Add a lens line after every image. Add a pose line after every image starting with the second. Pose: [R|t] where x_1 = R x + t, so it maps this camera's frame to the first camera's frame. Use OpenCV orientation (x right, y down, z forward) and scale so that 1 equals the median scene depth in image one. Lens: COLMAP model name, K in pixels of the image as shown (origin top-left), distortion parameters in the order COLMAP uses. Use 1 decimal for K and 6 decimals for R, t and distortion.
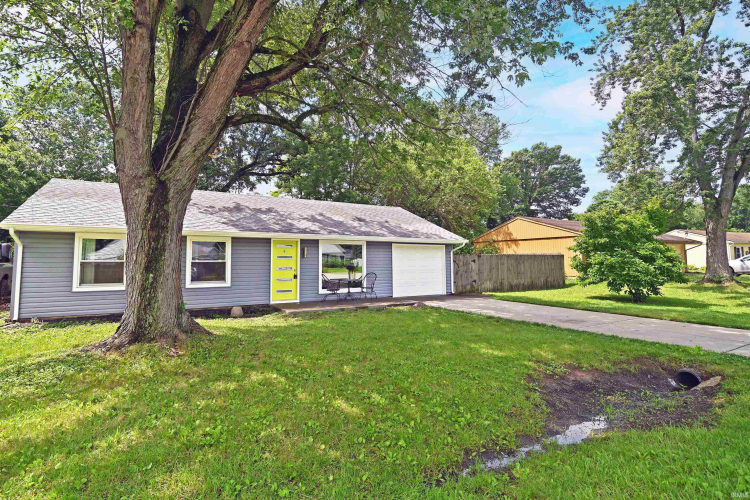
lens RADIAL K [[343.9, 0, 371.7], [0, 343.9, 251.8], [0, 0, 1]] dist [-0.014935, 0.000279]
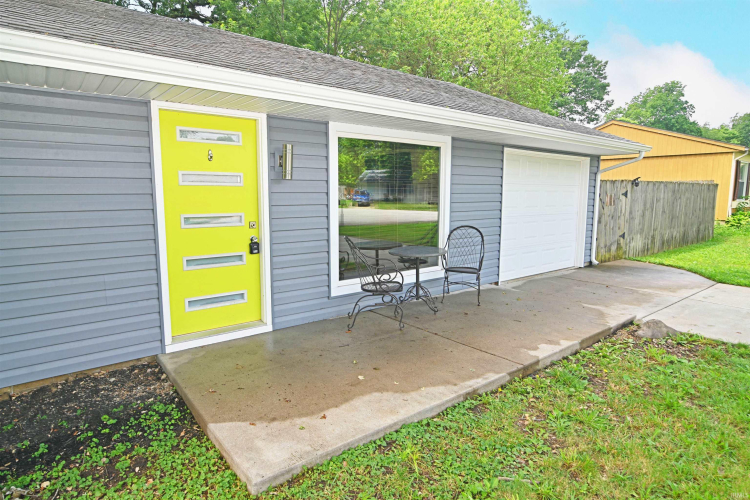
lens RADIAL K [[425.2, 0, 375.0], [0, 425.2, 250.0], [0, 0, 1]] dist [-0.000772, -0.000207]
pose [[0.994827, -0.009583, 0.101133, -0.105354], [-0.006440, 0.987589, 0.156926, 0.012654], [-0.101382, -0.156766, 0.982419, 0.427762]]
